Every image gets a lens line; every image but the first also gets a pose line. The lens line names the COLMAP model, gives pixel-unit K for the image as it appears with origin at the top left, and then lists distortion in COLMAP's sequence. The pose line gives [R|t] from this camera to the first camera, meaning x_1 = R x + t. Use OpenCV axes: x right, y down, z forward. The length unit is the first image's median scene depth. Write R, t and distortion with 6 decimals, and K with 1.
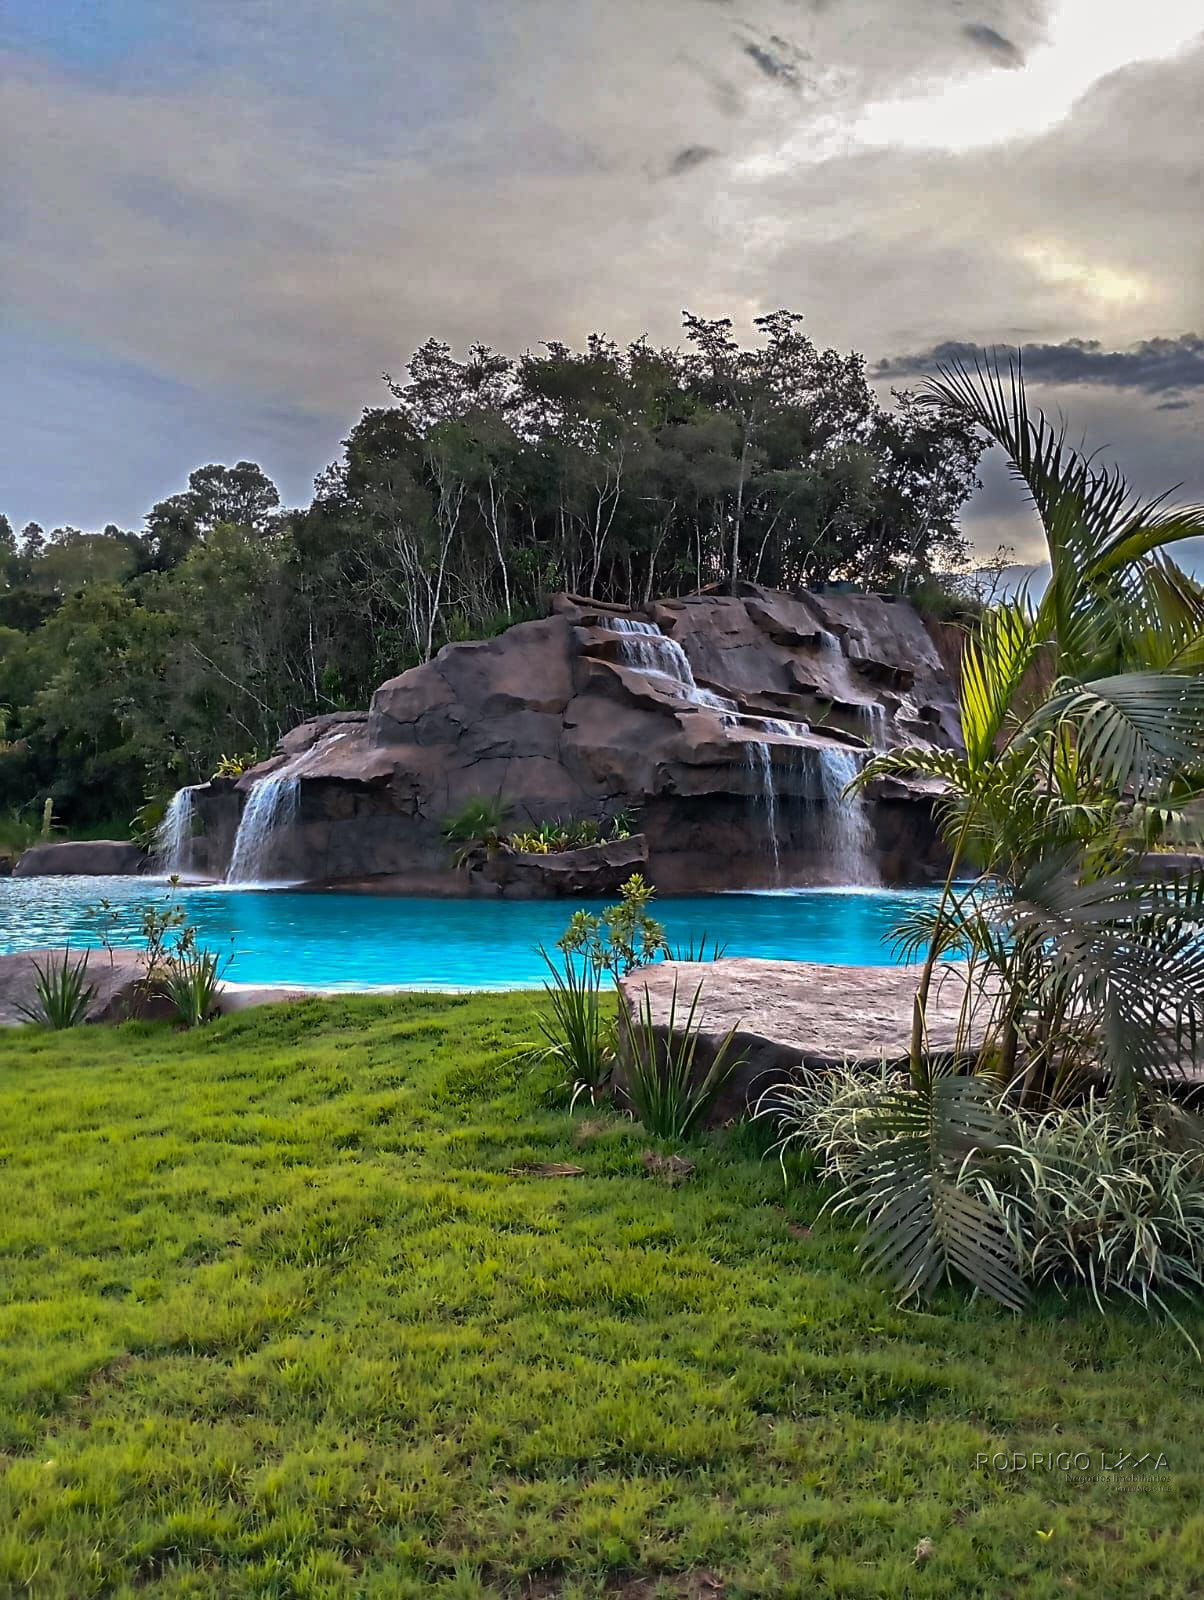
lens RADIAL K [[1361.4, 0, 590.0], [0, 1361.4, 803.7], [0, 0, 1]] dist [0.010790, -0.001582]
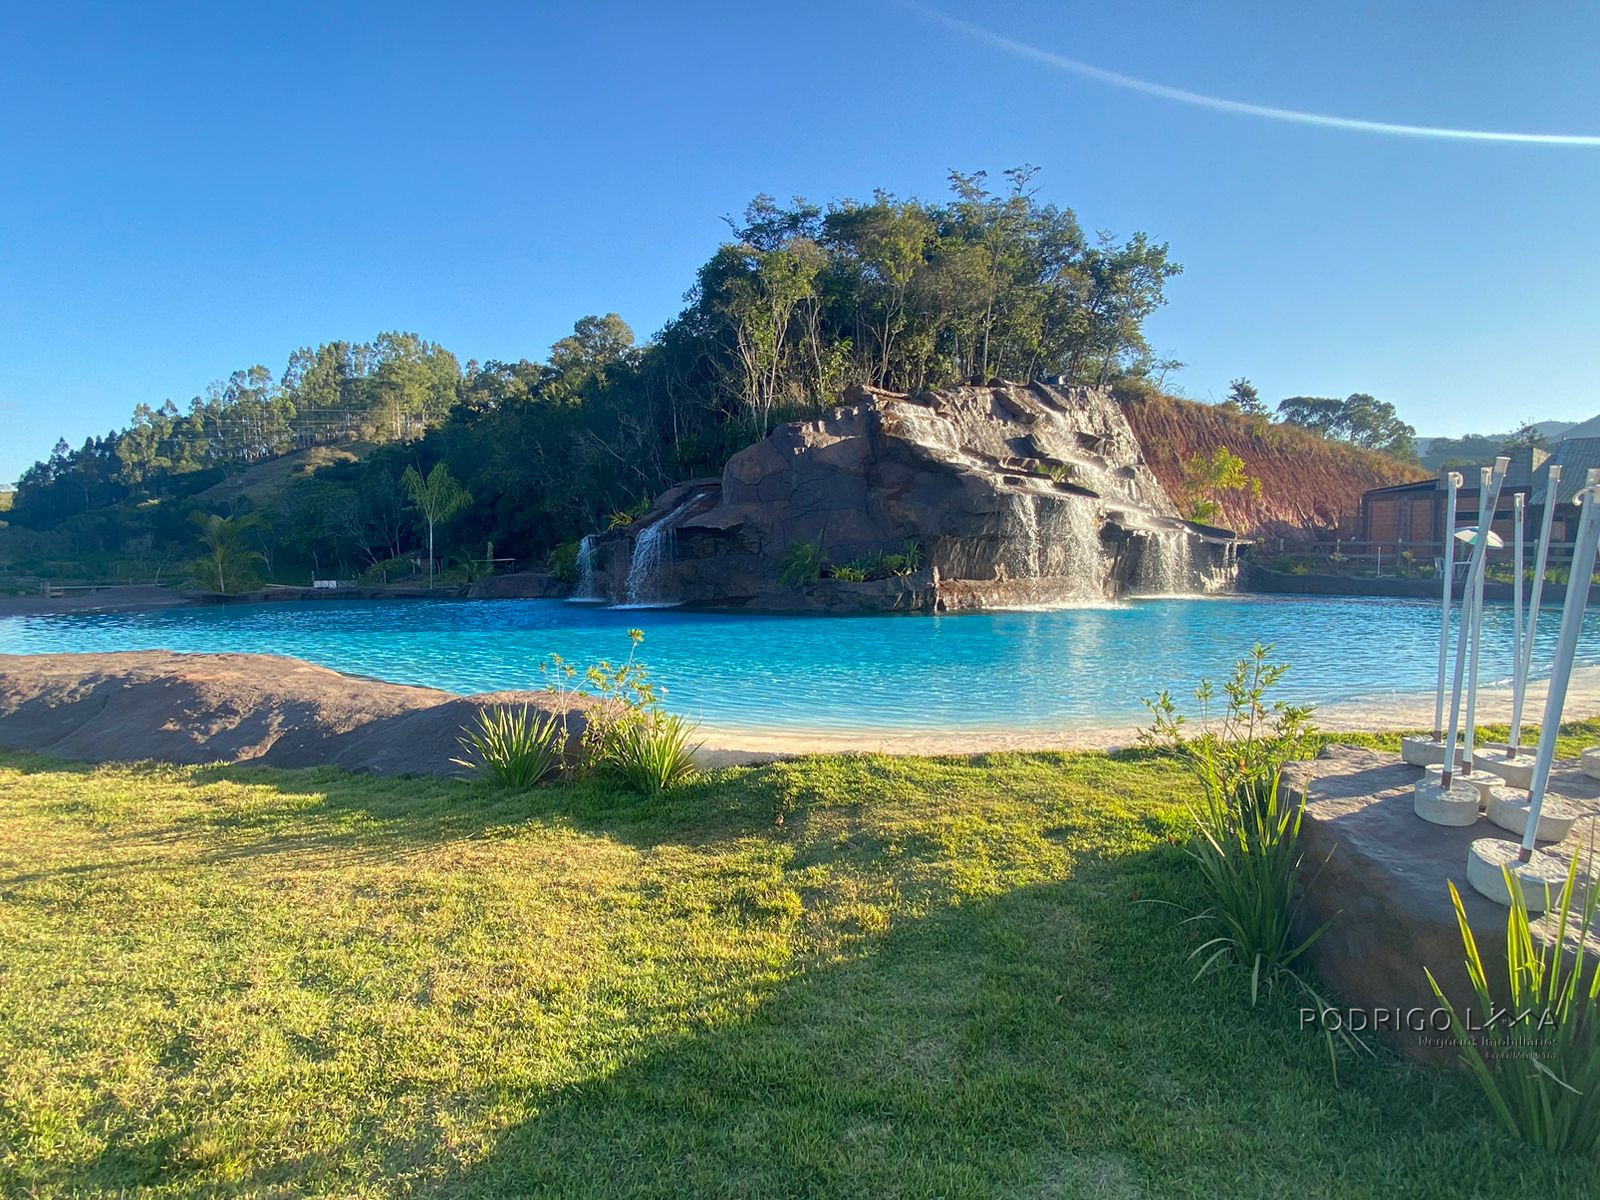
lens RADIAL K [[877.4, 0, 789.9], [0, 877.4, 609.3], [0, 0, 1]] dist [0.037291, -0.029772]
pose [[0.998732, -0.006623, -0.049911, -0.047585], [0.010449, 0.996993, 0.076782, -0.002679], [0.049253, -0.077206, 0.995798, 0.115489]]
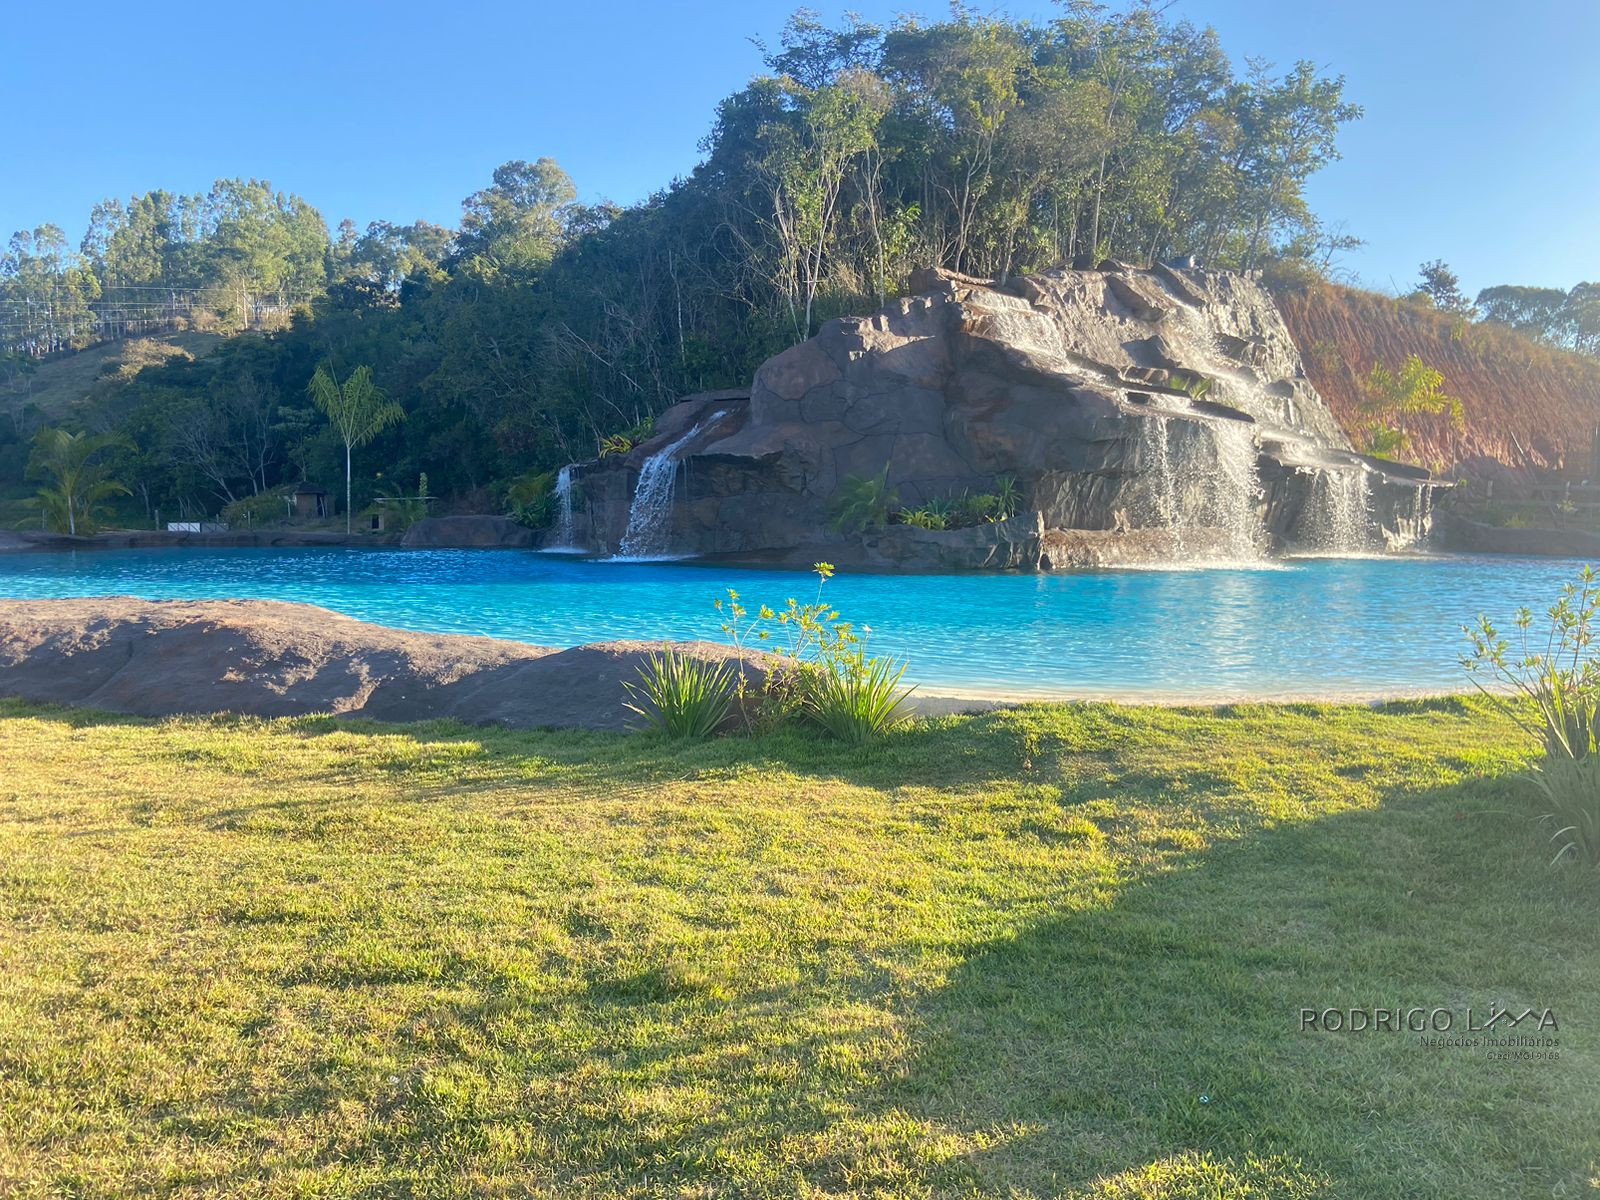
lens RADIAL K [[1225.2, 0, 772.8], [0, 1225.2, 593.7], [0, 0, 1]] dist [0.072098, -0.073349]
pose [[0.998625, 0.006559, -0.052005, -0.087256], [-0.001760, 0.995777, 0.091792, 0.000218], [0.052387, -0.091574, 0.994419, 0.069560]]
